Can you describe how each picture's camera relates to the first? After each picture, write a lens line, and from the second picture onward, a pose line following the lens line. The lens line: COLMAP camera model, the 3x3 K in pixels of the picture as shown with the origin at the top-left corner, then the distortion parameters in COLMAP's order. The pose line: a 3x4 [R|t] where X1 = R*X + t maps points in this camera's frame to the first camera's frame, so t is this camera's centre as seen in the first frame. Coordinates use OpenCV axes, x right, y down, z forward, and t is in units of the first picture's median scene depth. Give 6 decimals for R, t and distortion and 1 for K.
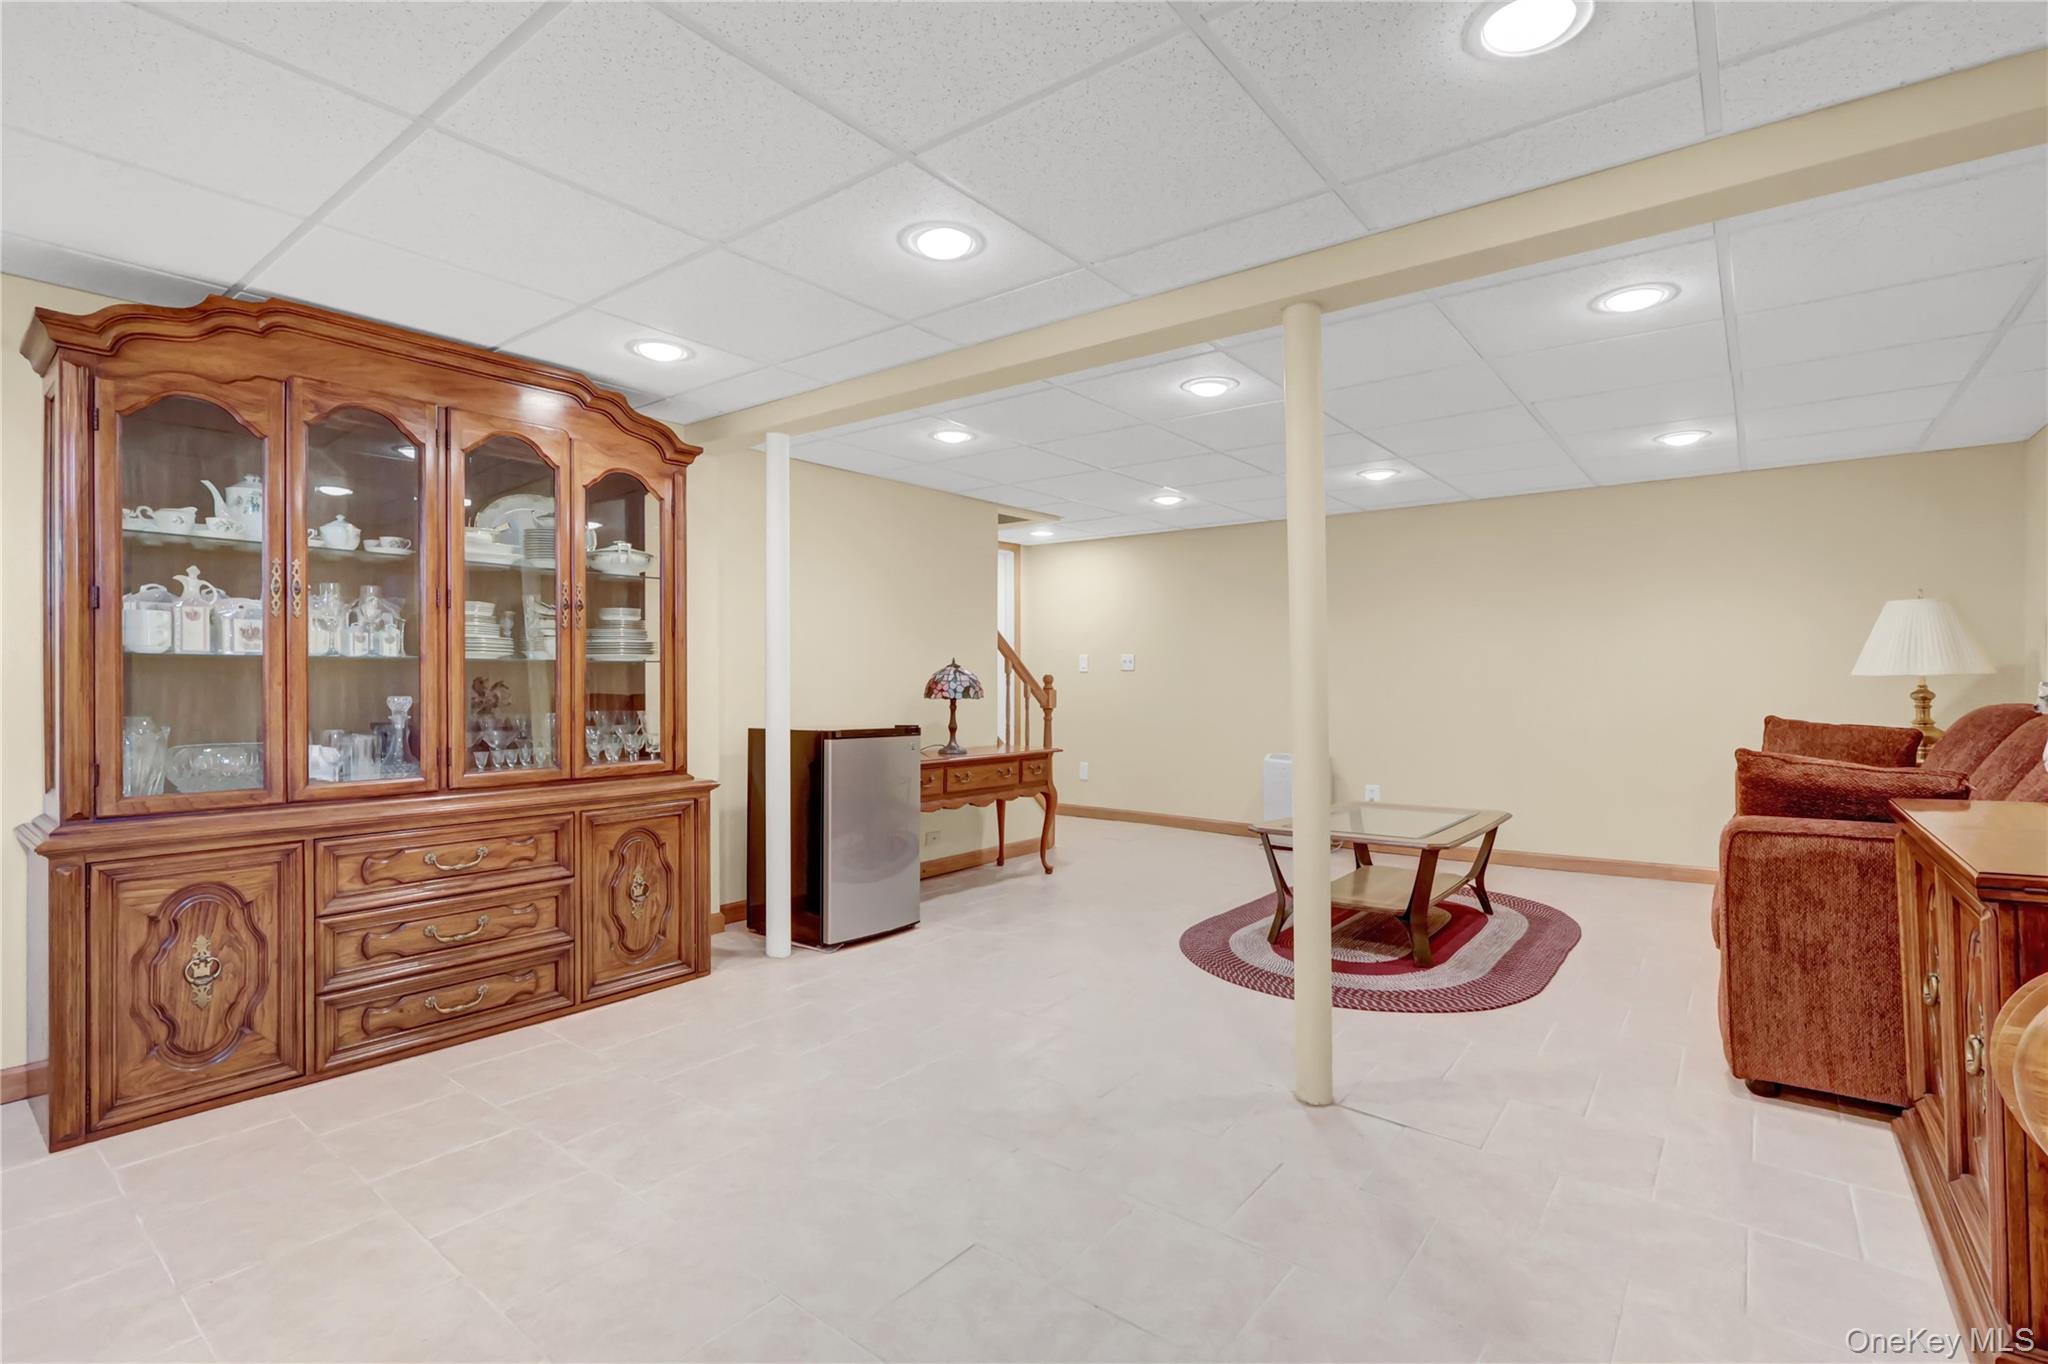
lens RADIAL K [[950.3, 0, 1032.9], [0, 950.3, 688.7], [0, 0, 1]] dist [0.000609, 0.001780]
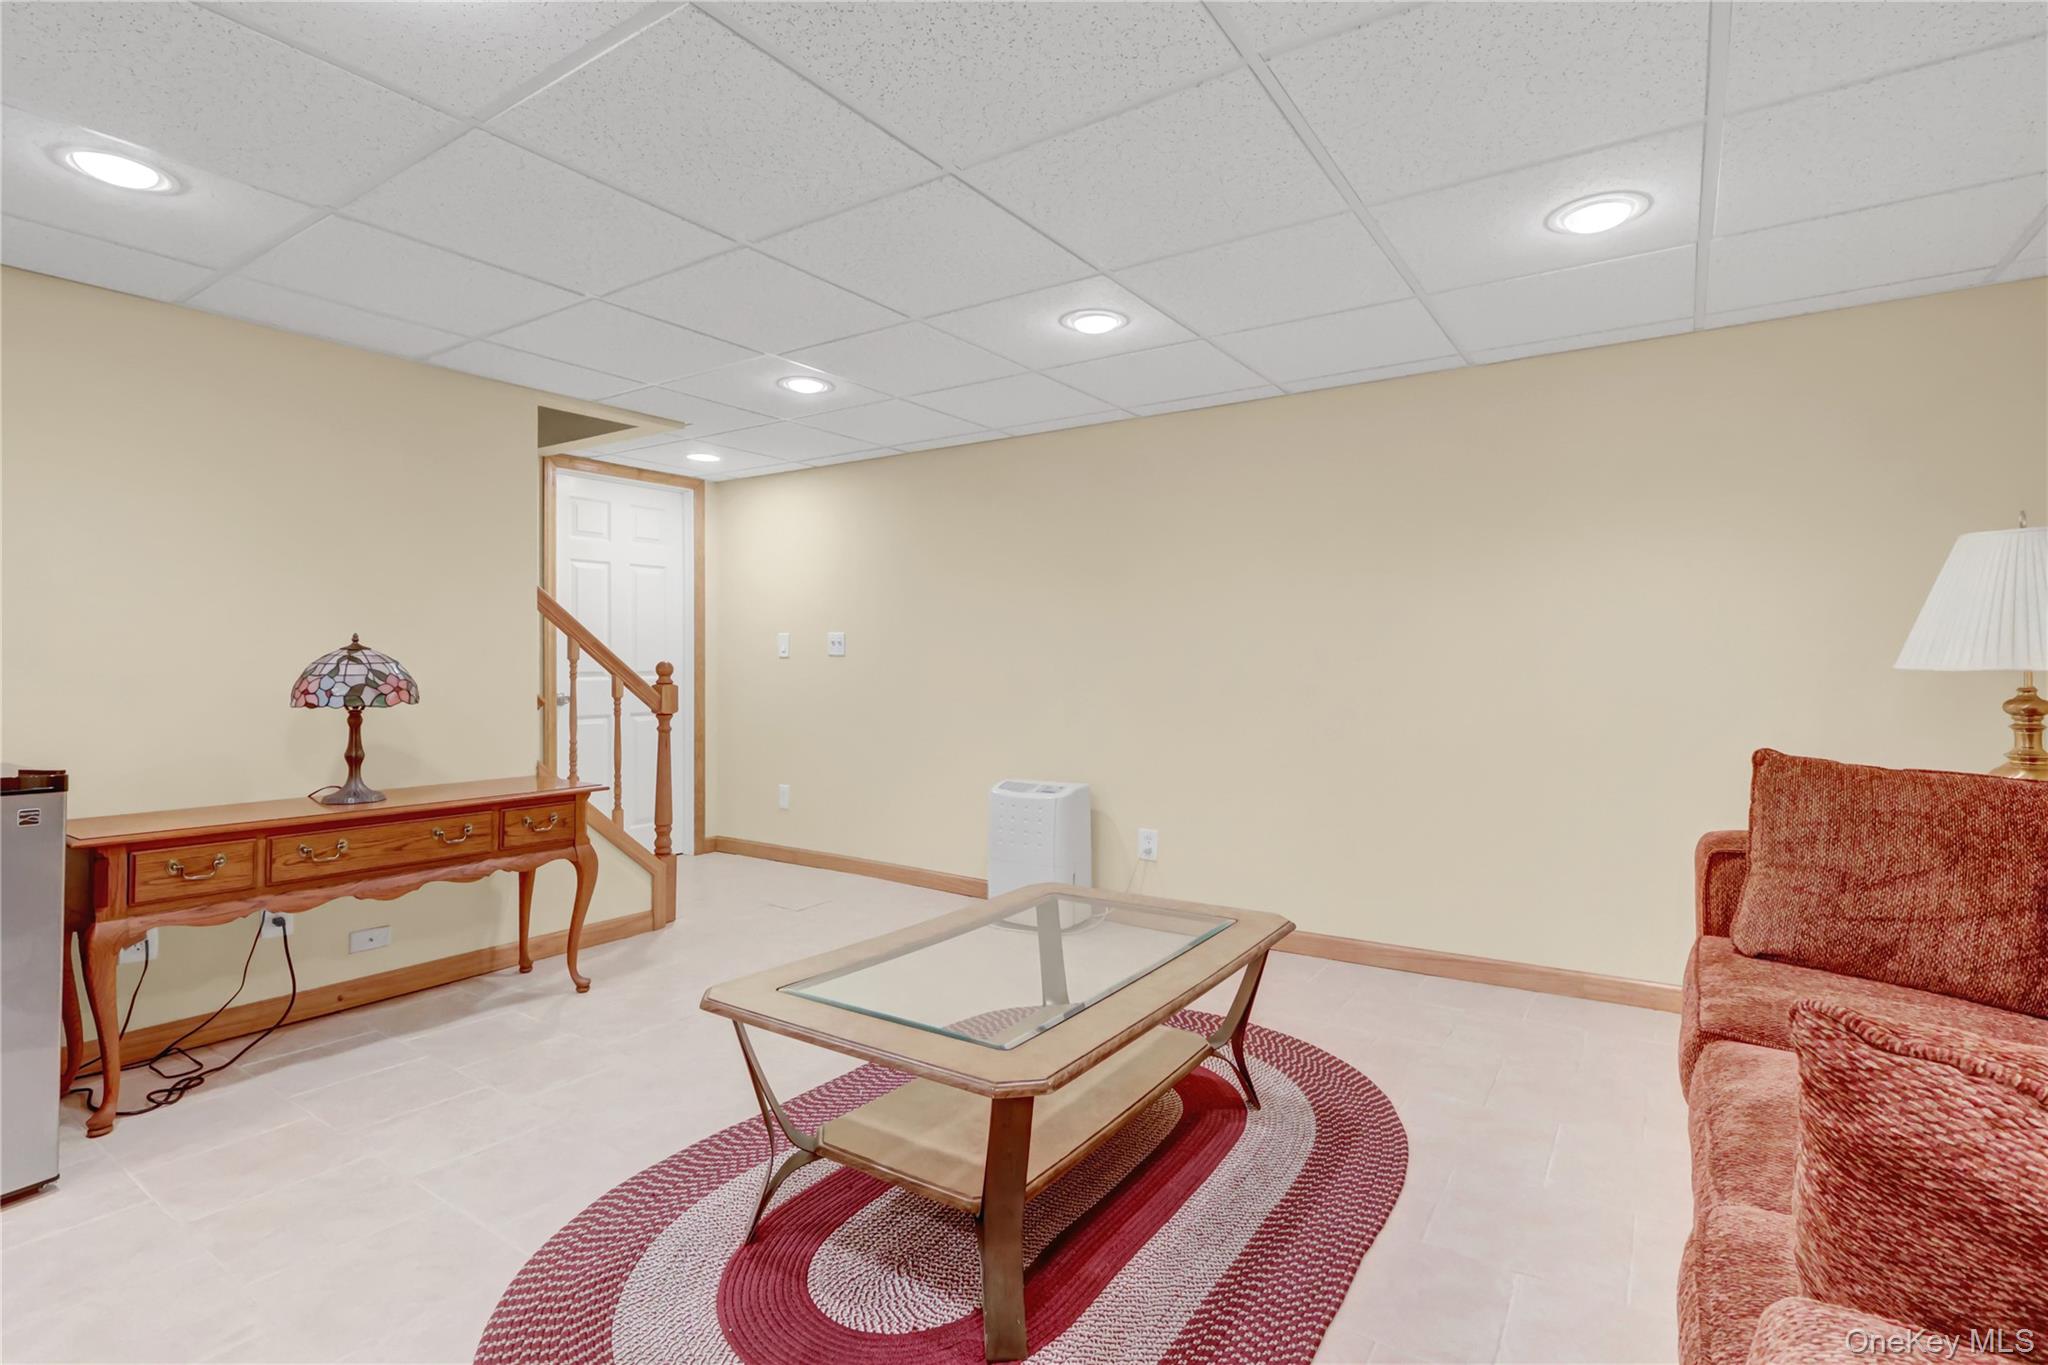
lens RADIAL K [[950.3, 0, 1017.3], [0, 950.3, 668.5], [0, 0, 1]] dist [0.000609, 0.001780]
pose [[0.999256, 0.001742, 0.038540, 0.289487], [-0.001641, 0.999995, -0.002646, -0.010873], [-0.038544, 0.002581, 0.999254, 0.412799]]
